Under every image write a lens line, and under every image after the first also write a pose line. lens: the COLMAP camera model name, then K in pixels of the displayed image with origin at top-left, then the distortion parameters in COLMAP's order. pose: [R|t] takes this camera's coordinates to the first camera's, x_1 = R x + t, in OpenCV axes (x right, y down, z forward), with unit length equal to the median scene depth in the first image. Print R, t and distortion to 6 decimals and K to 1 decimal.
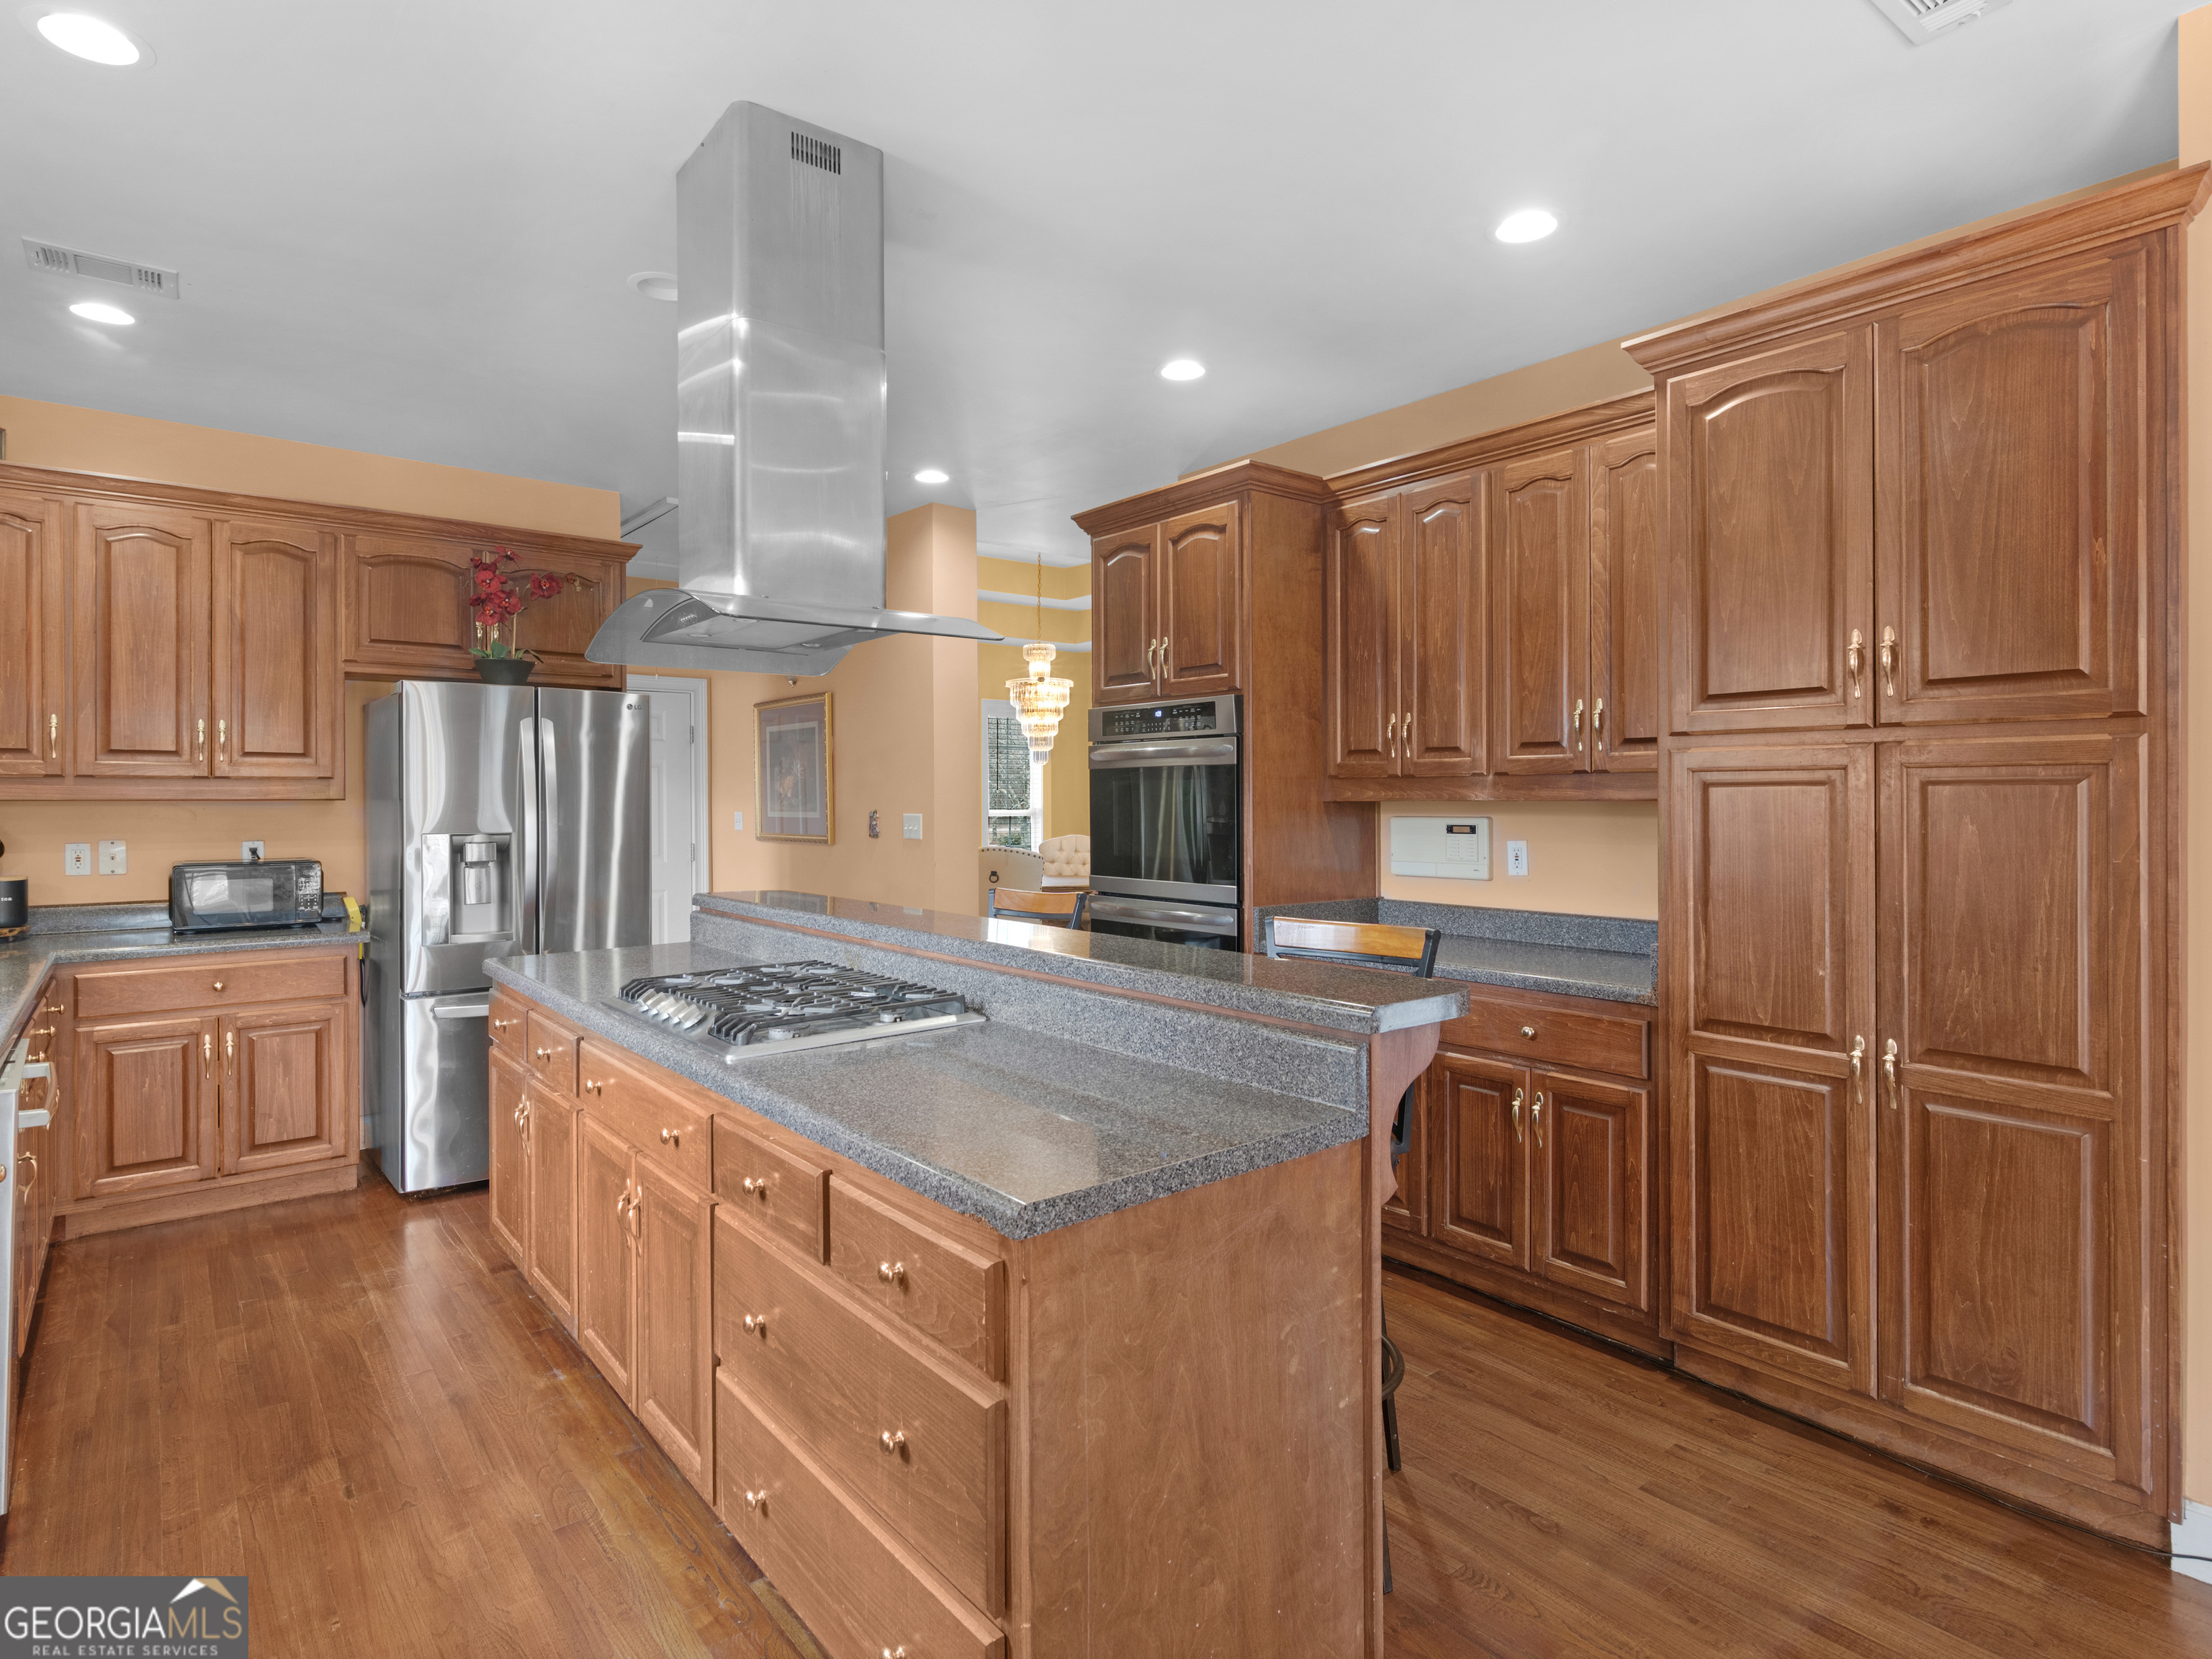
lens RADIAL K [[1151.4, 0, 1073.7], [0, 1151.4, 821.8], [0, 0, 1]] dist [0.001992, -0.000051]
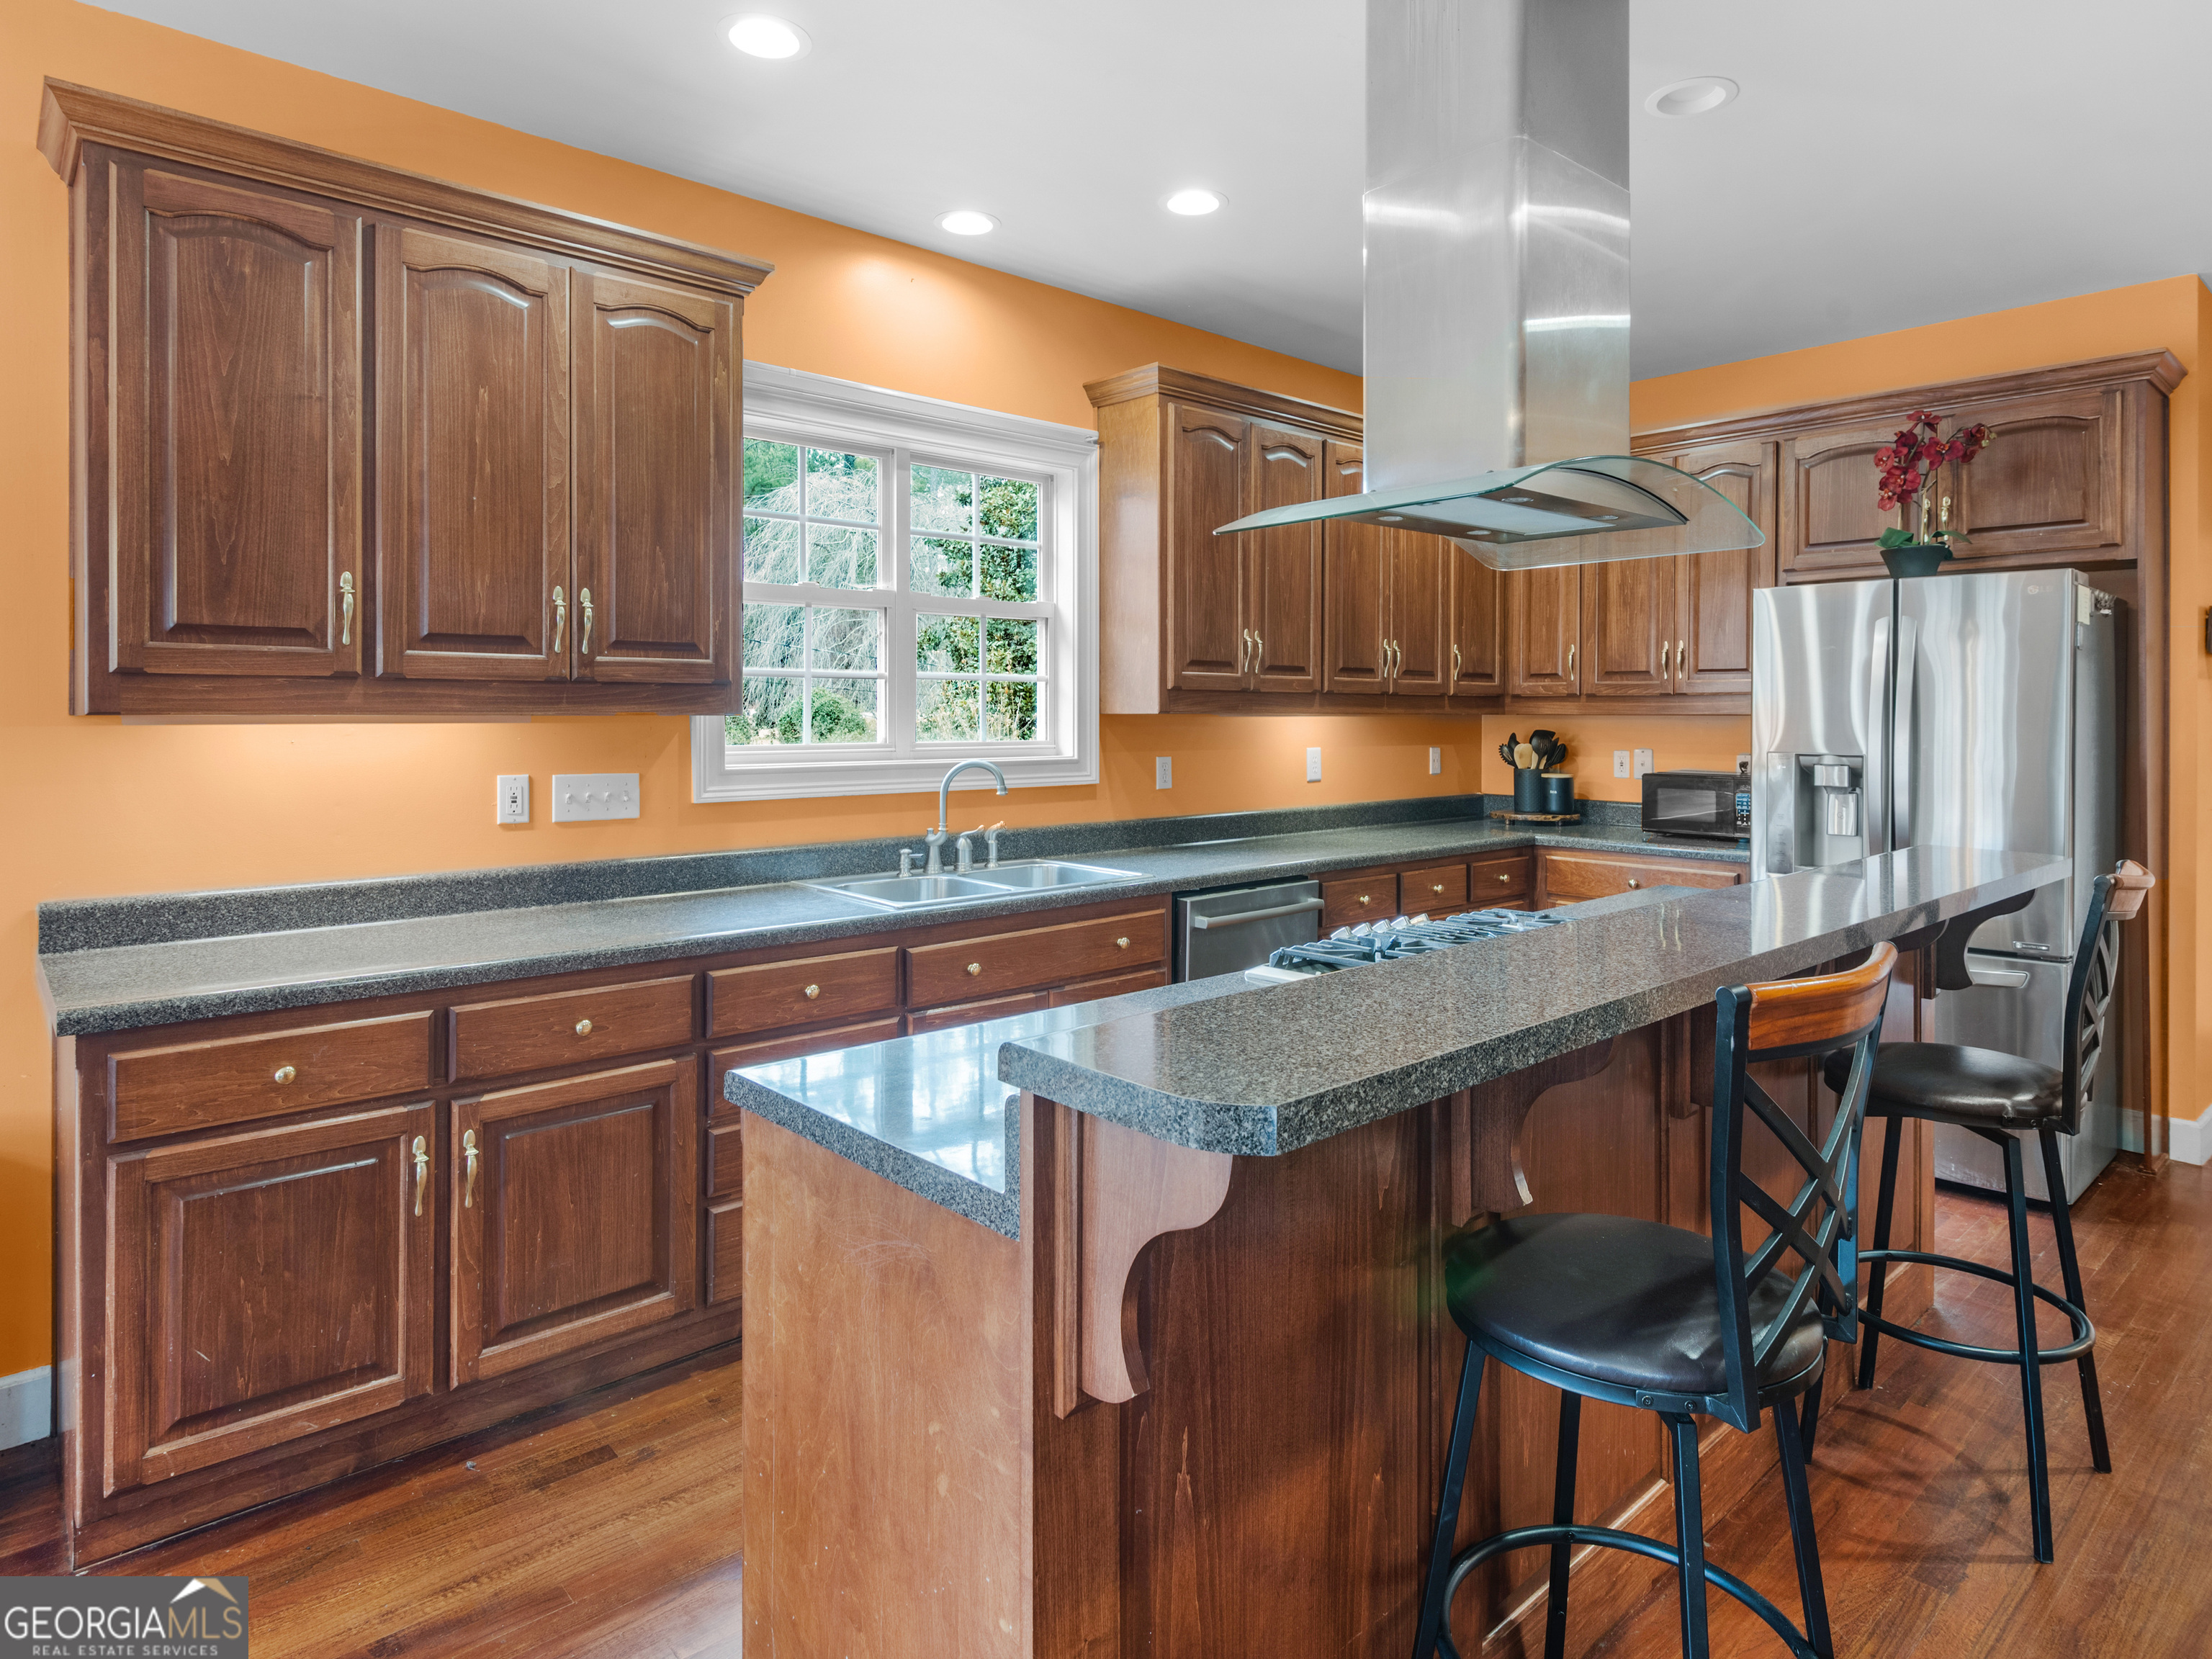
lens RADIAL K [[1207.1, 0, 1105.9], [0, 1207.1, 726.7], [0, 0, 1]] dist [0.002349, 0.000039]
pose [[0.102944, 0.012491, -0.994609, 0.332548], [-0.018937, 0.999765, 0.010595, -0.009247], [0.994507, 0.017744, 0.103156, 0.348106]]
